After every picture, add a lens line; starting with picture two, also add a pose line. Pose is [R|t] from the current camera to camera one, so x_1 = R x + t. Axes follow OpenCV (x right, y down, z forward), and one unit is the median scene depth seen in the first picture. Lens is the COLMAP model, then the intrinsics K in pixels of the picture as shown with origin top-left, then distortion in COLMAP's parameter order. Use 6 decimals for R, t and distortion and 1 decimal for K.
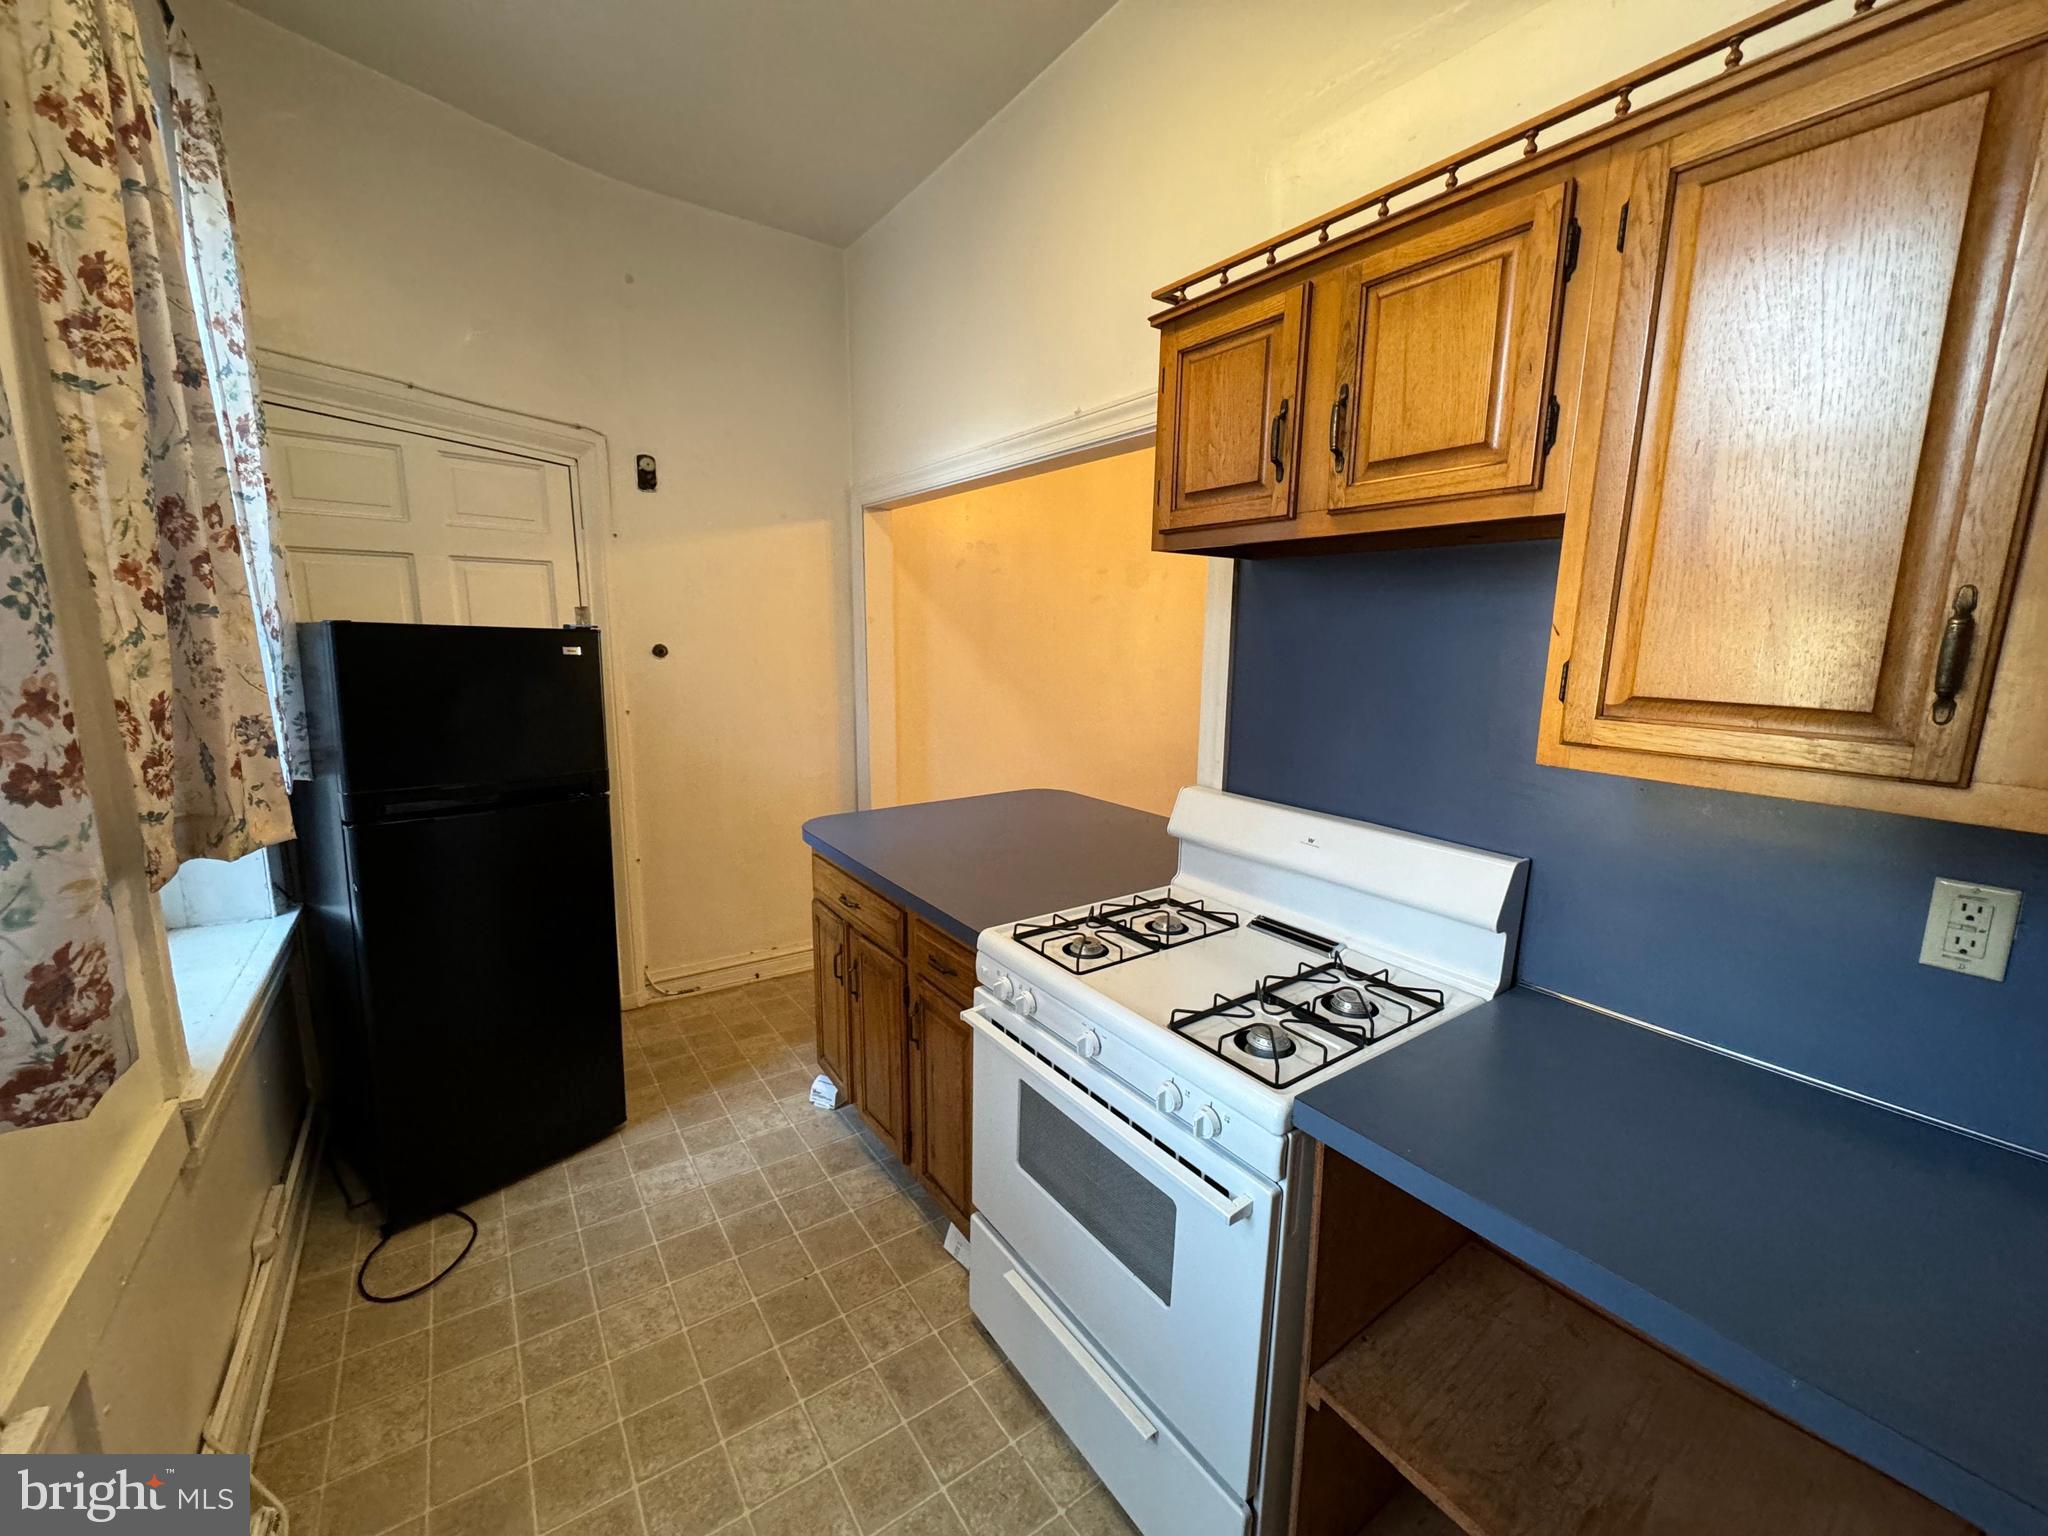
lens RADIAL K [[808.4, 0, 1024.0], [0, 808.4, 768.0], [0, 0, 1]] dist [-0.005767, -0.000026]
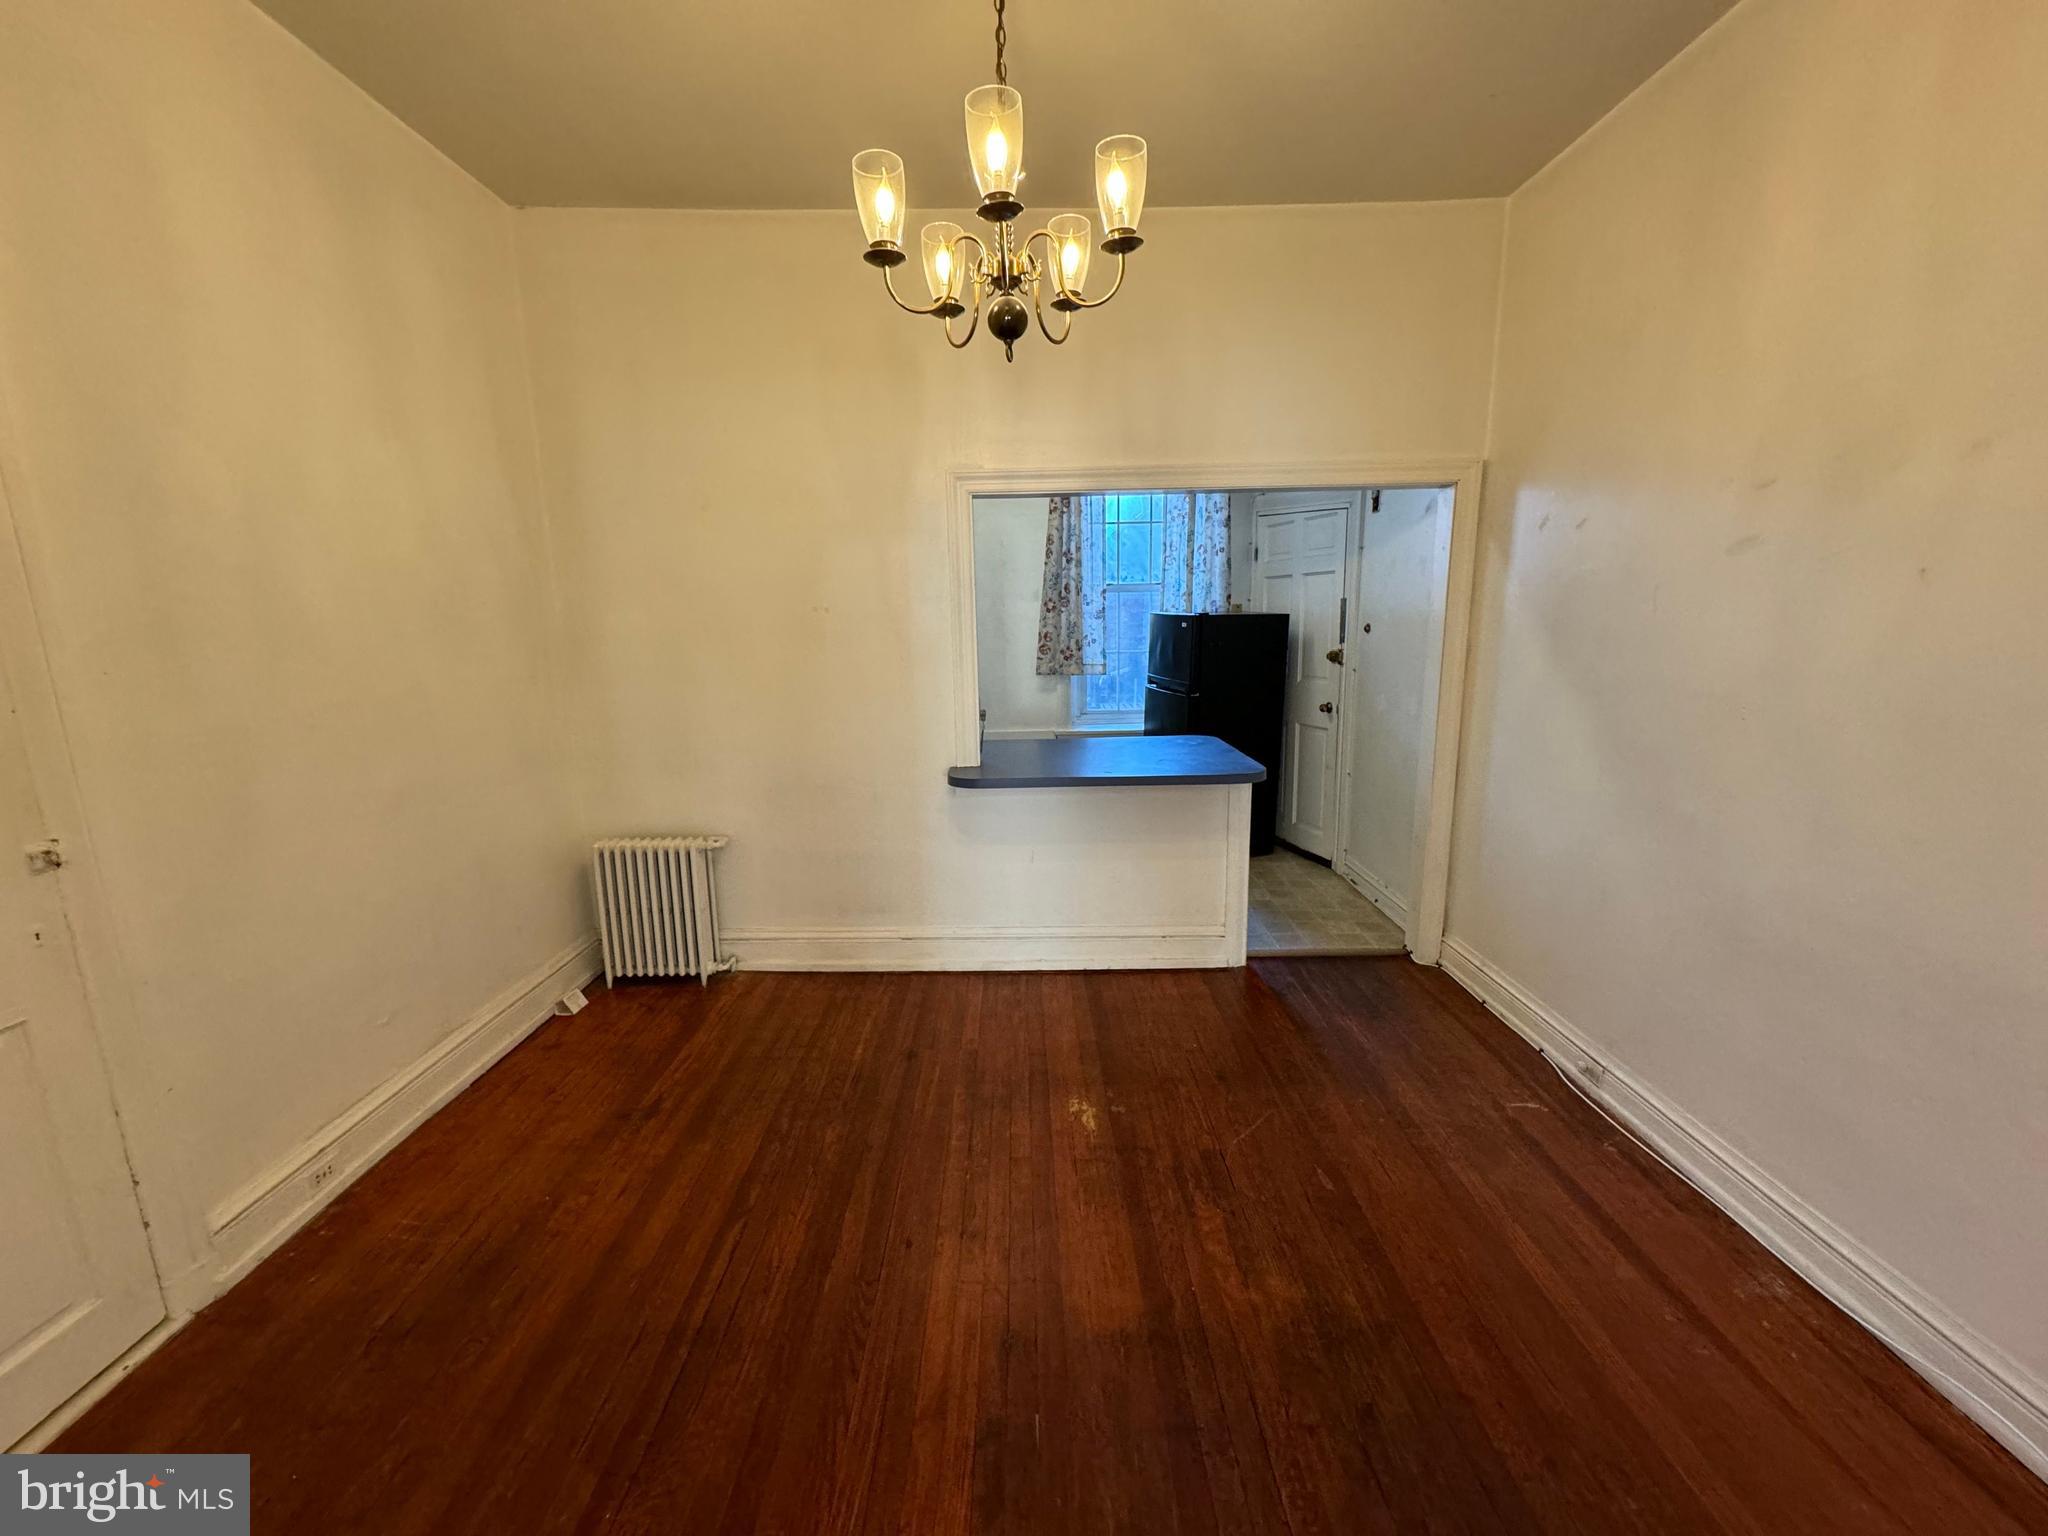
lens RADIAL K [[827.0, 0, 1024.0], [0, 827.0, 768.0], [0, 0, 1]] dist [-0.001496, -0.000090]
pose [[-0.567001, 0.151641, -0.809639, 0.992382], [-0.129739, 0.954200, 0.269574, -0.207975], [0.813436, 0.257890, -0.521358, 1.234526]]
